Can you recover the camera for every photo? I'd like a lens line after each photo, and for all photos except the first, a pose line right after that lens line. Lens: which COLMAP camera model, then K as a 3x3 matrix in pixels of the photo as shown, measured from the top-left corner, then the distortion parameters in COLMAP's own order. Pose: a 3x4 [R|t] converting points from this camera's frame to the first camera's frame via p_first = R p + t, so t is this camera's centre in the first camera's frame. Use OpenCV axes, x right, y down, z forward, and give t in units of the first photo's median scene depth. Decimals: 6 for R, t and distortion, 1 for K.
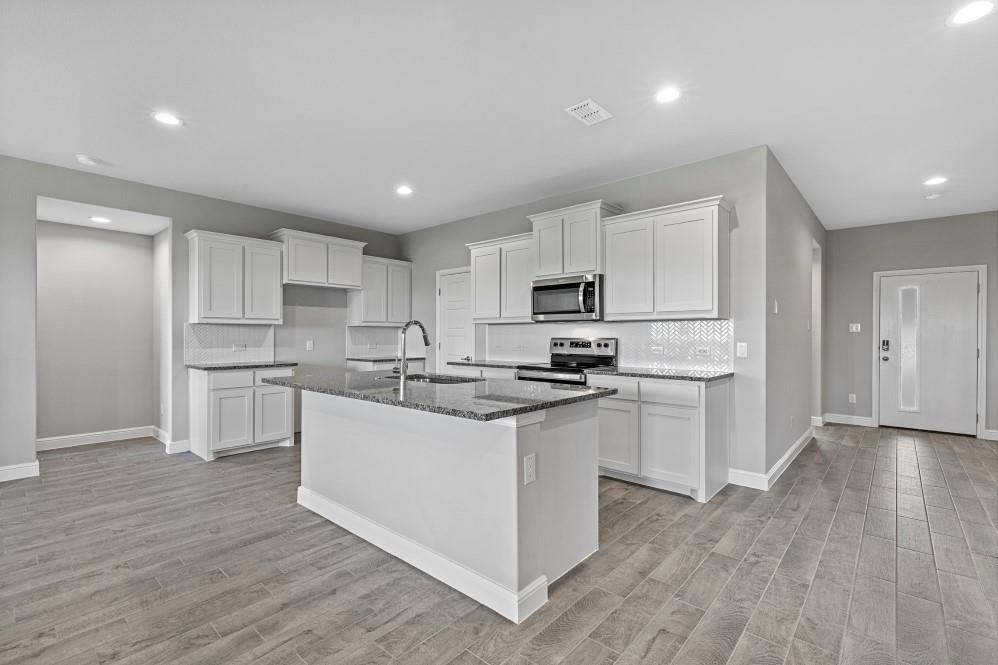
lens RADIAL K [[448.9, 0, 500.2], [0, 448.9, 334.6], [0, 0, 1]] dist [0.005998, 0.000913]
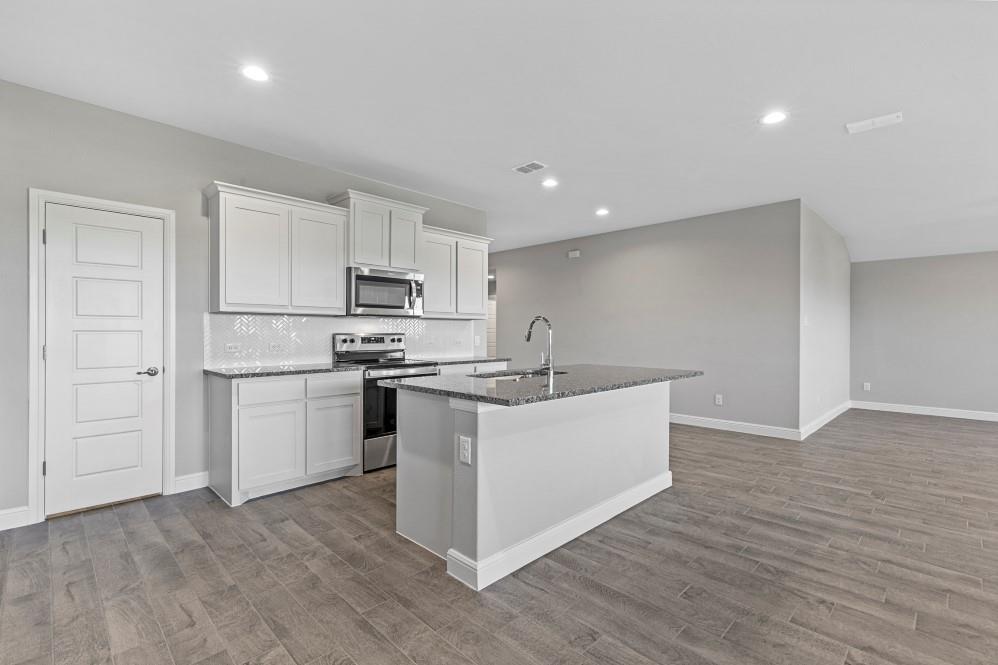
lens RADIAL K [[448.9, 0, 499.8], [0, 448.9, 340.4], [0, 0, 1]] dist [0.005998, 0.000913]
pose [[0.056096, -0.020360, 0.998218, -0.830859], [-0.007042, 0.999759, 0.020787, 0.000621], [-0.998401, -0.008196, 0.055939, 0.716465]]
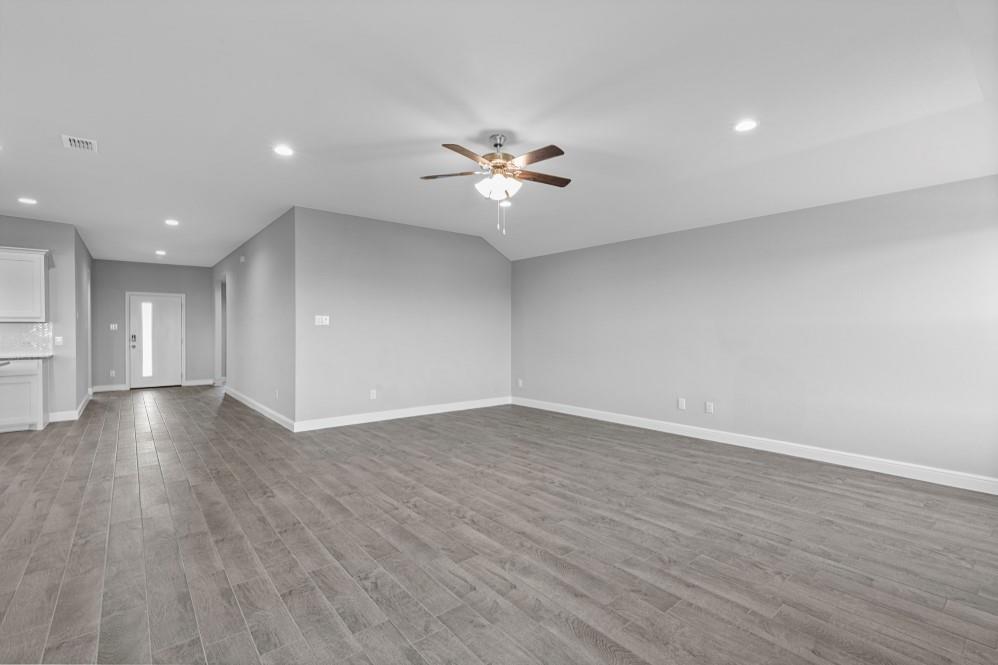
lens RADIAL K [[448.9, 0, 500.7], [0, 448.9, 334.2], [0, 0, 1]] dist [0.005998, 0.000913]
pose [[0.154784, -0.007823, 0.987917, -0.751480], [0.002274, 0.999969, 0.007562, -0.000253], [-0.987946, 0.001076, 0.154797, -0.766940]]
